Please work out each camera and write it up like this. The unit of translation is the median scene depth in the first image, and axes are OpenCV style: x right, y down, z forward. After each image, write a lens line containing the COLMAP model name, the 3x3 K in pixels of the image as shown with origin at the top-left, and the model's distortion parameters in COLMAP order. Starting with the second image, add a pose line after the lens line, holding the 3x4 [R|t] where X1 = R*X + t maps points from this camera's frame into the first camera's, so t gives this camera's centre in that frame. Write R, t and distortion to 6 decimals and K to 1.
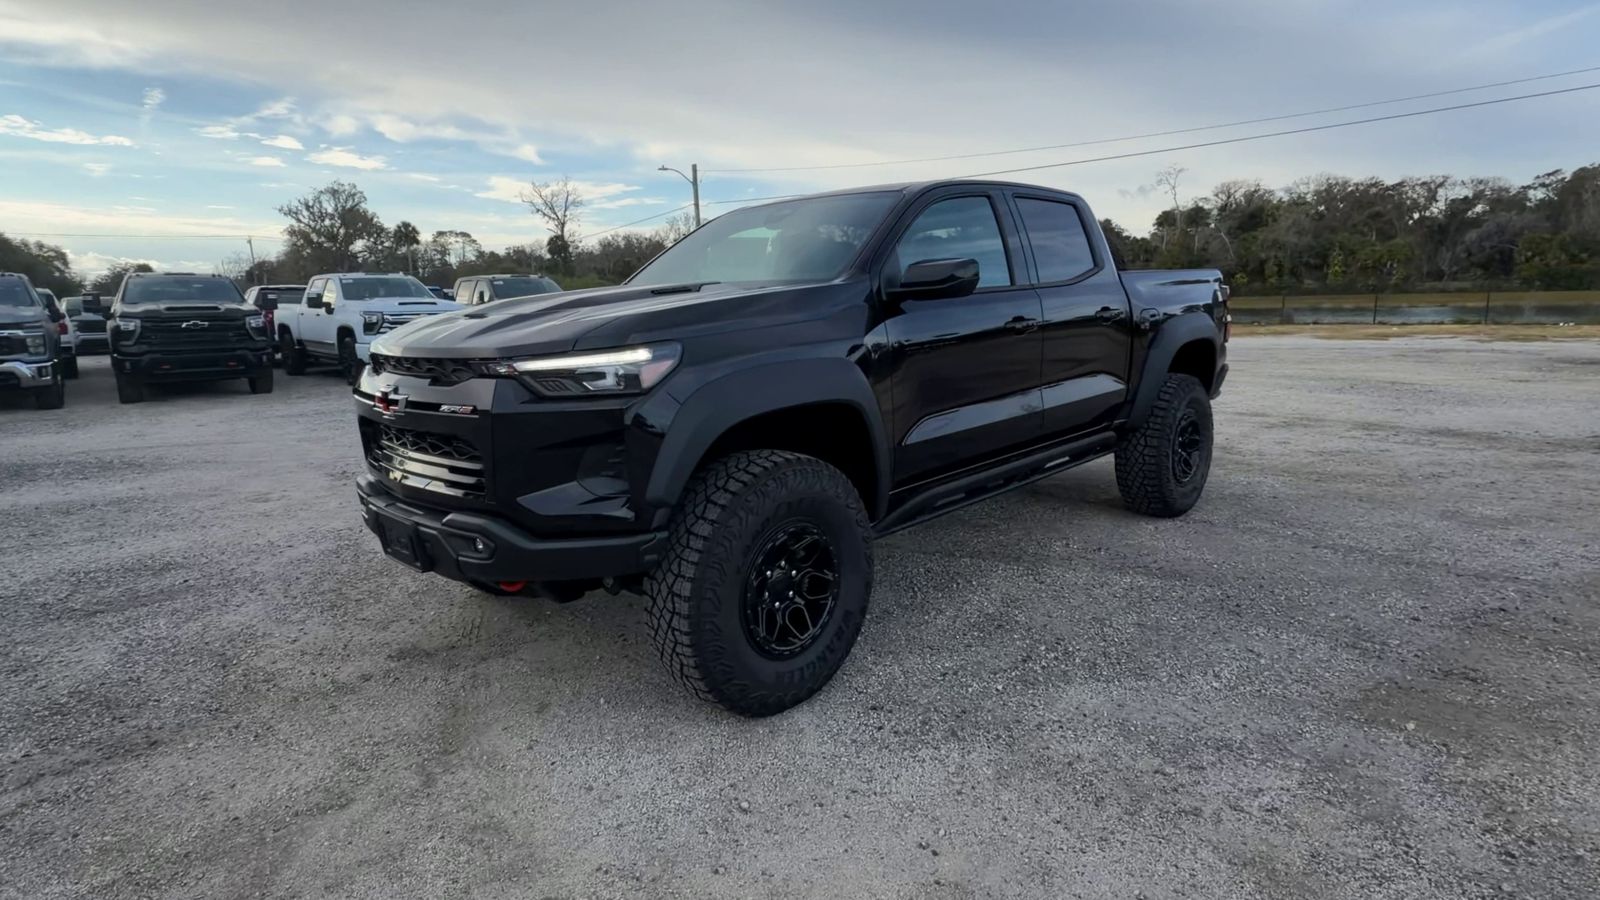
lens RADIAL K [[896.2, 0, 842.7], [0, 896.2, 447.8], [0, 0, 1]] dist [-0.001270, 0.000828]
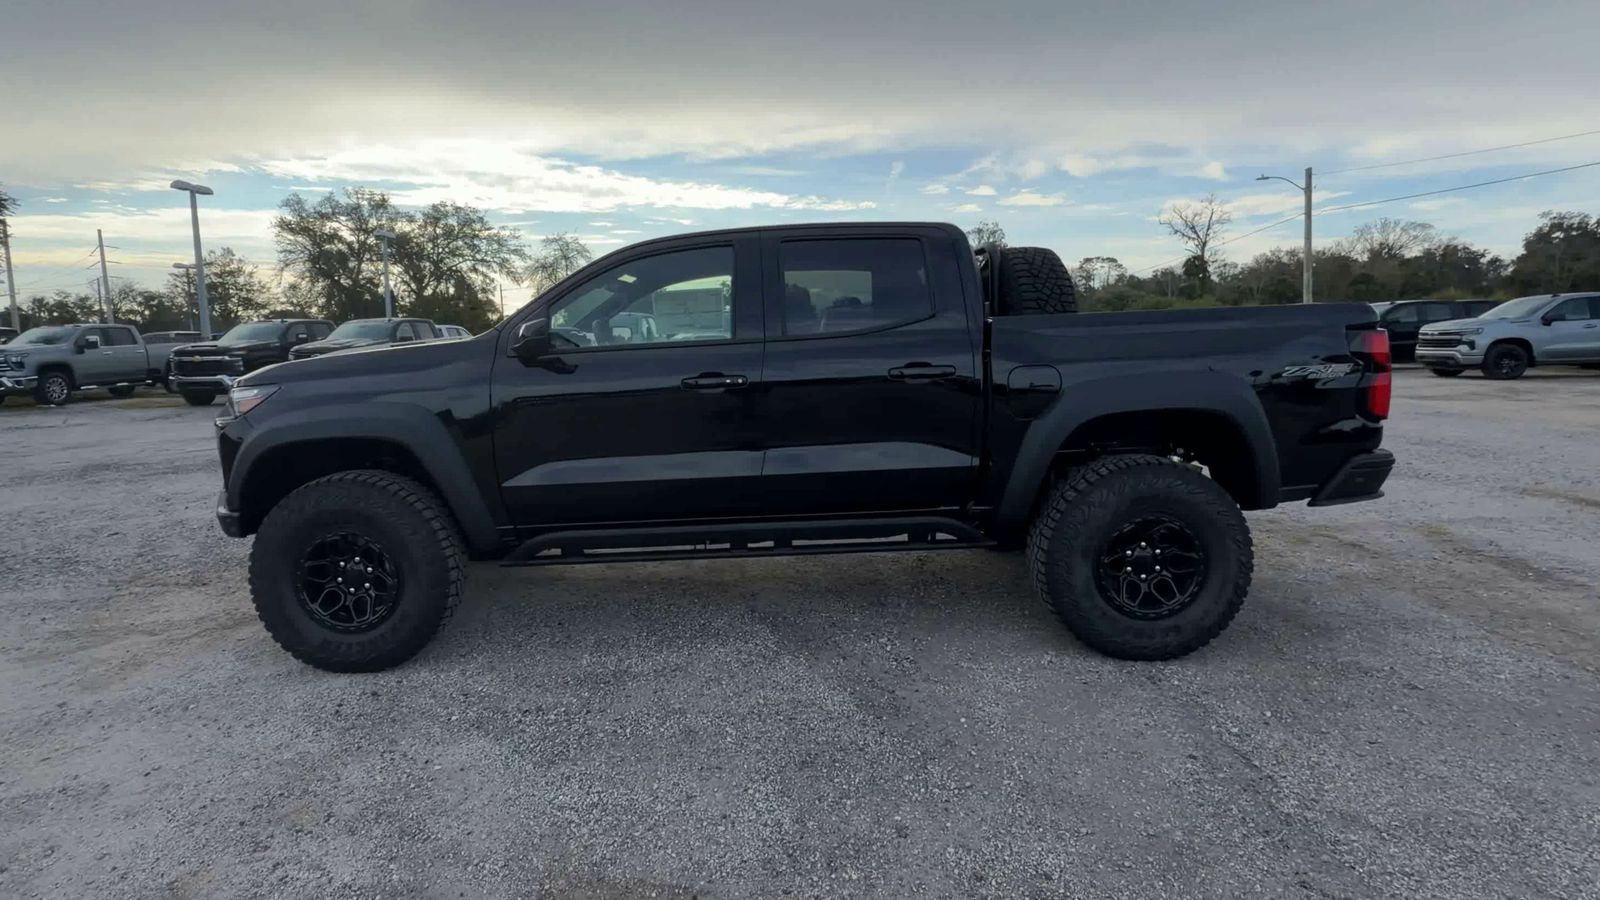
lens RADIAL K [[896.2, 0, 842.7], [0, 896.2, 447.8], [0, 0, 1]] dist [-0.001270, 0.000828]
pose [[0.660078, 0.103935, -0.743972, 0.174807], [-0.115738, 0.992628, 0.035986, -0.021449], [0.742228, 0.062353, 0.667241, 0.082722]]
